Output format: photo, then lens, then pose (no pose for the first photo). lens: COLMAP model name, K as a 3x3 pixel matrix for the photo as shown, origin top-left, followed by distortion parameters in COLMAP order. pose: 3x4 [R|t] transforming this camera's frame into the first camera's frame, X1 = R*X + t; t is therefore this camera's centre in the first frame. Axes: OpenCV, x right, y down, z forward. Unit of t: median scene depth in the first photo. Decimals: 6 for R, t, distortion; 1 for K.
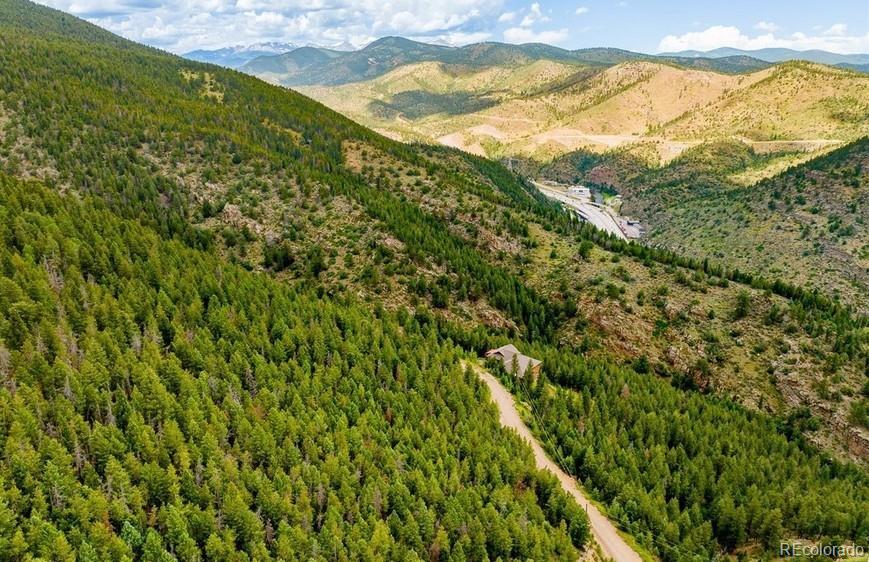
lens RADIAL K [[617.1, 0, 432.7], [0, 617.1, 278.6], [0, 0, 1]] dist [-0.030185, -0.001742]
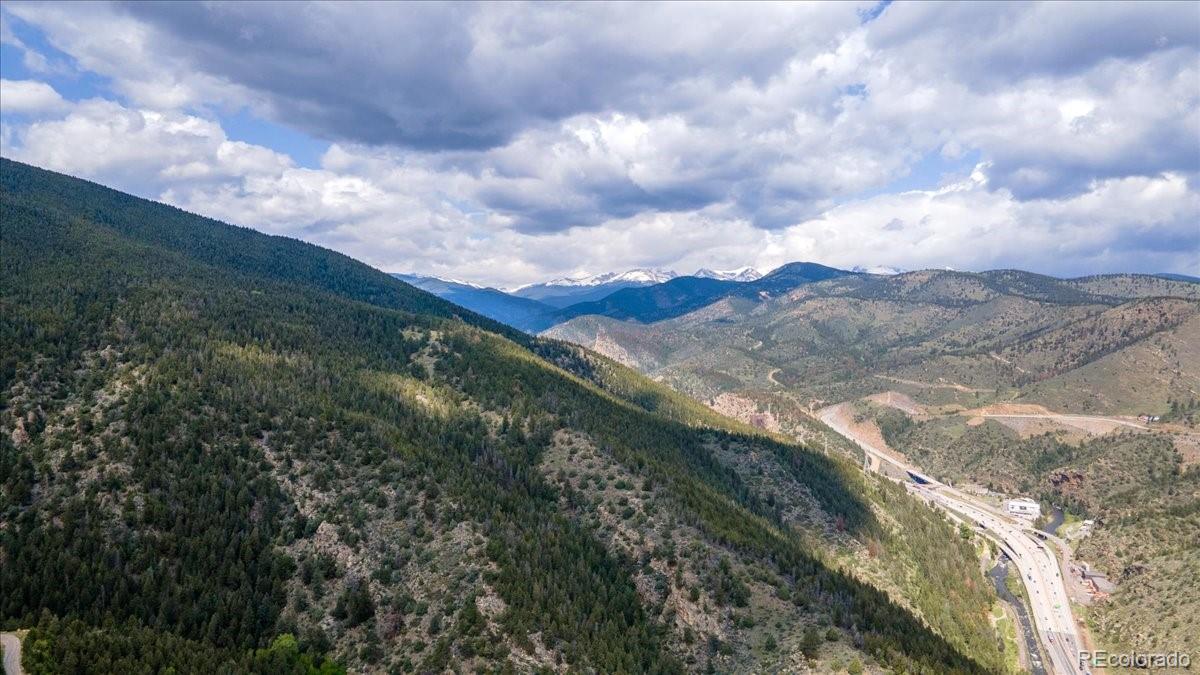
lens RADIAL K [[870.7, 0, 596.9], [0, 870.7, 333.5], [0, 0, 1]] dist [0.031913, 0.024610]
pose [[0.952391, 0.008318, -0.304766, 0.248807], [-0.095689, 0.957272, -0.272900, -0.067980], [0.289474, 0.289070, 0.912493, 0.051179]]
